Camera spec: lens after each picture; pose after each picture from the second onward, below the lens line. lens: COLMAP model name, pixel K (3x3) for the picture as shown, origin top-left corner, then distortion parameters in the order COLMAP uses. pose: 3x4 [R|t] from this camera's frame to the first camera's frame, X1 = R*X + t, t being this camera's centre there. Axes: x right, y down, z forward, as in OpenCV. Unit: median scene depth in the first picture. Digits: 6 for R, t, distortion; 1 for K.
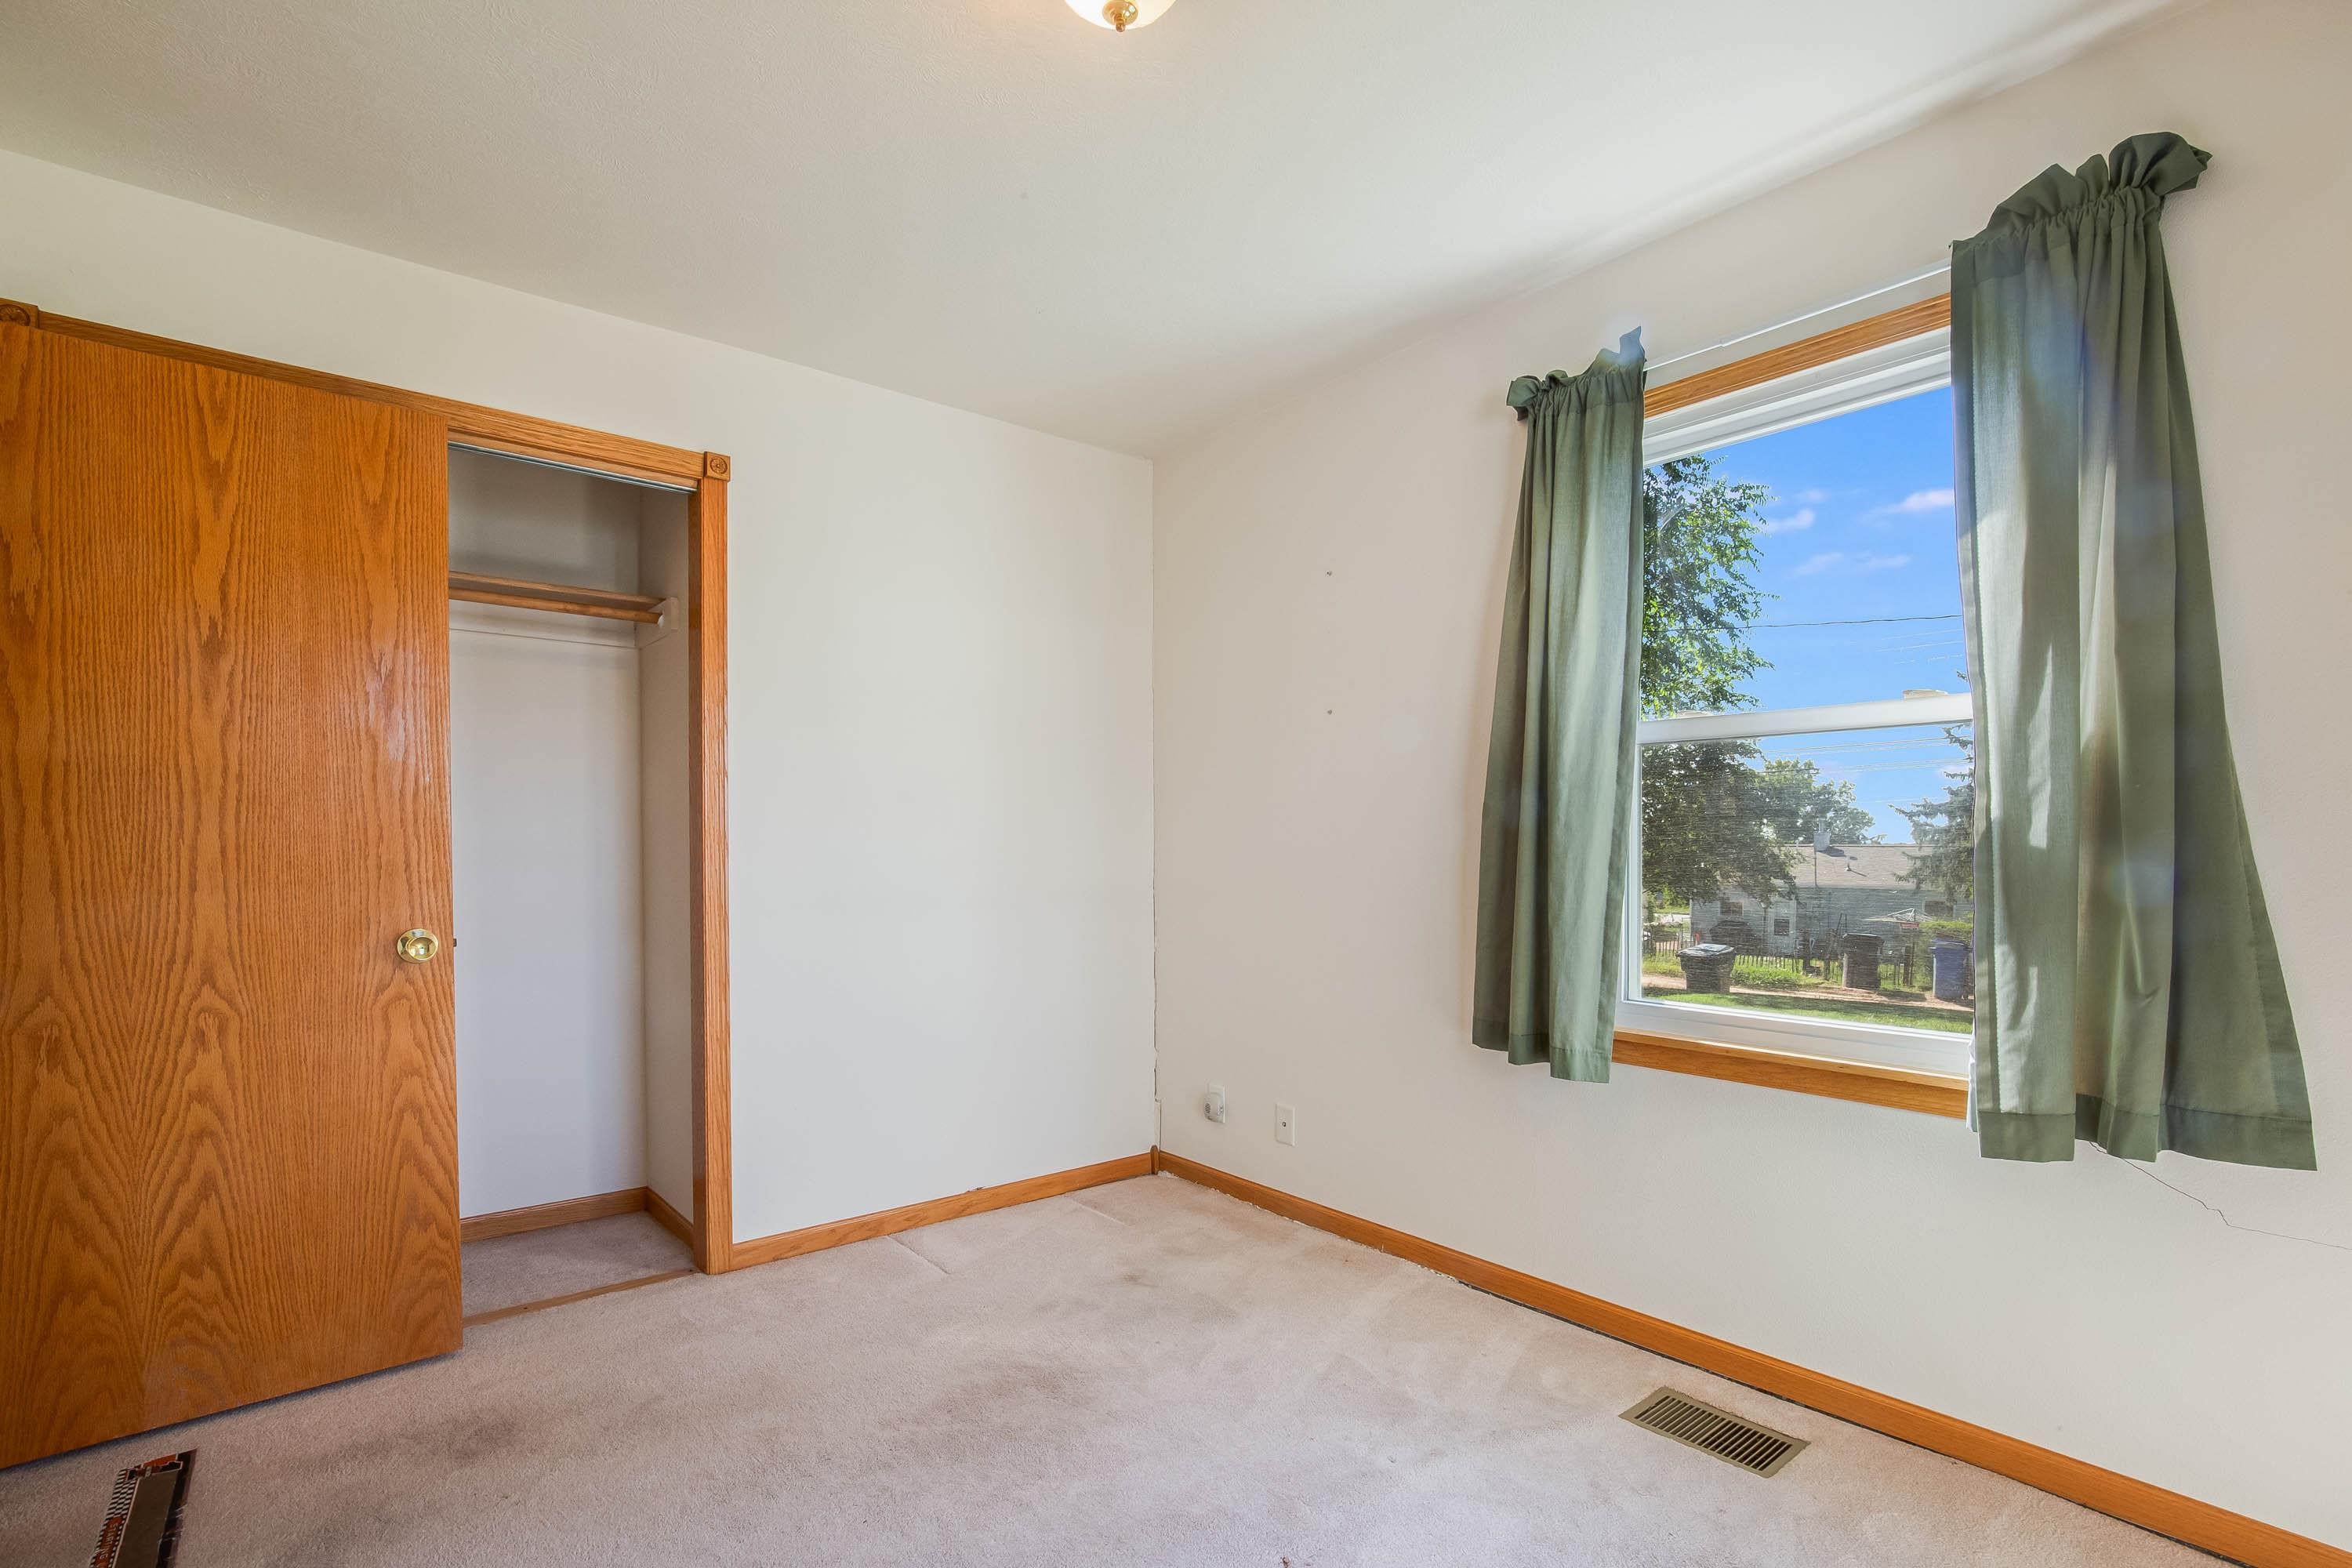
lens RADIAL K [[1085.2, 0, 1178.1], [0, 1085.2, 835.2], [0, 0, 1]] dist [-0.001715, -0.000302]
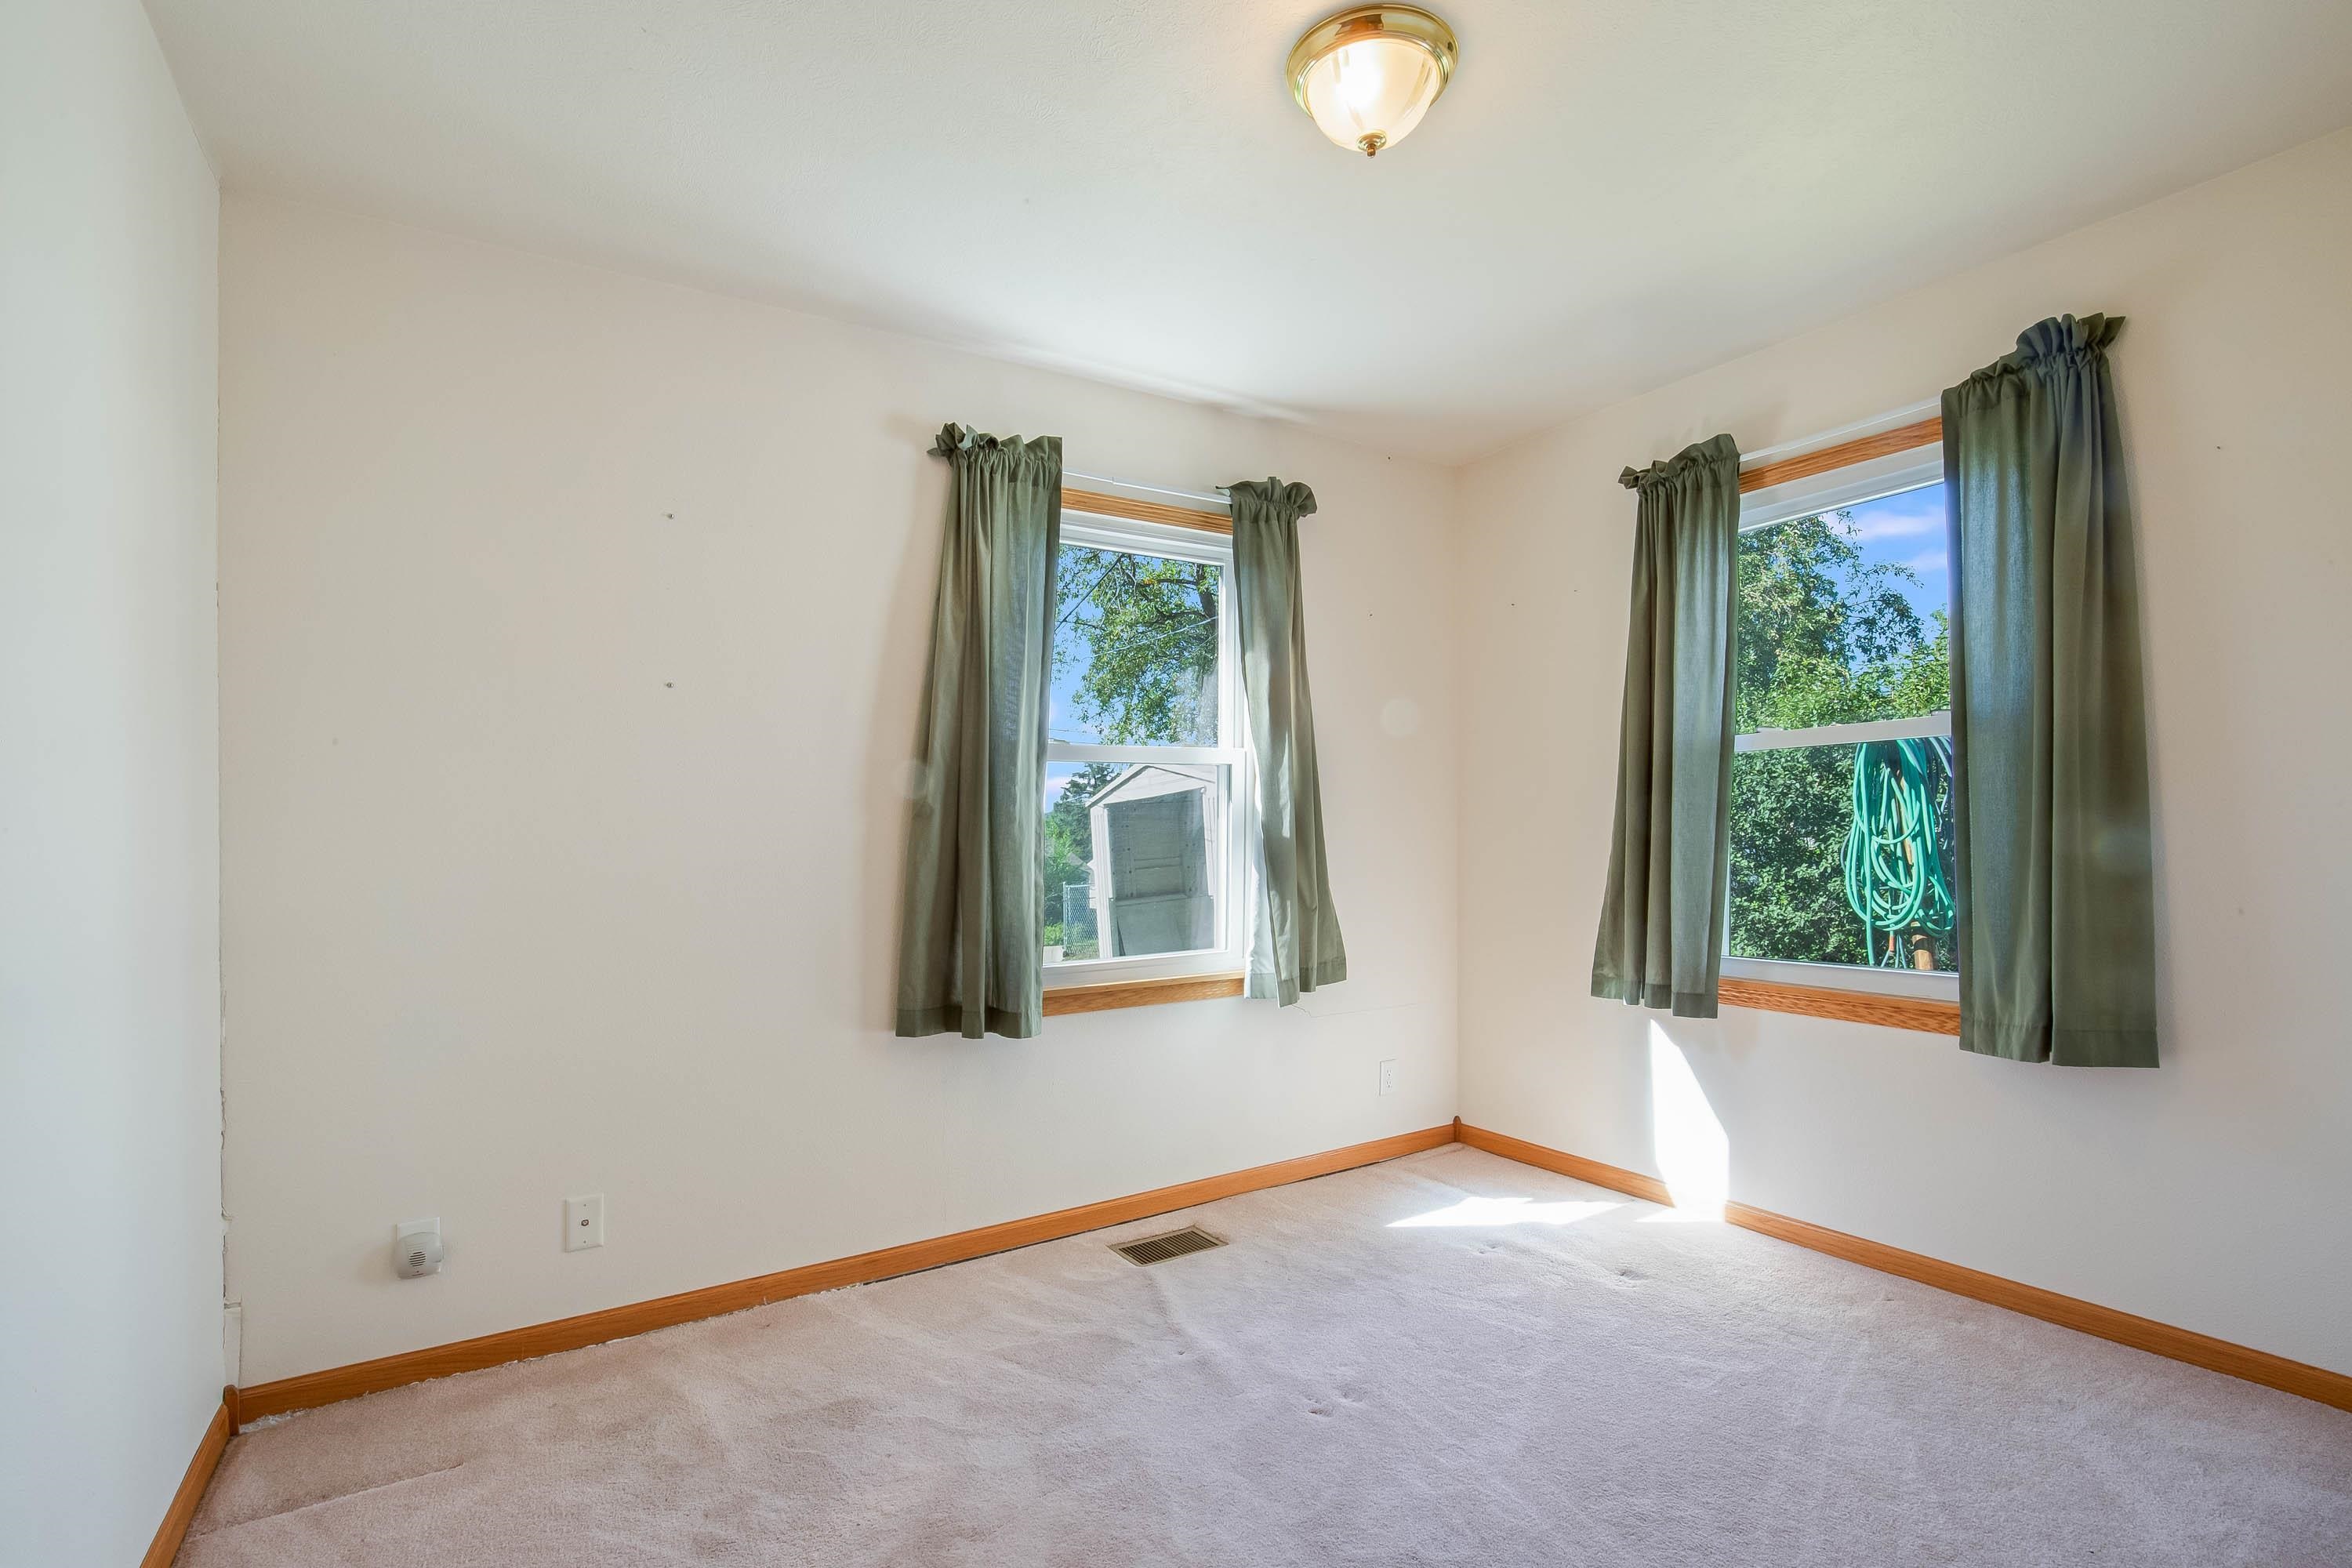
lens RADIAL K [[1088.2, 0, 1185.1], [0, 1088.2, 814.0], [0, 0, 1]] dist [-0.000552, 0.000271]
pose [[0.150021, 0.014360, 0.988578, -0.789465], [0.007789, 0.999846, -0.015706, -0.000827], [-0.988652, 0.010056, 0.149886, 0.640489]]
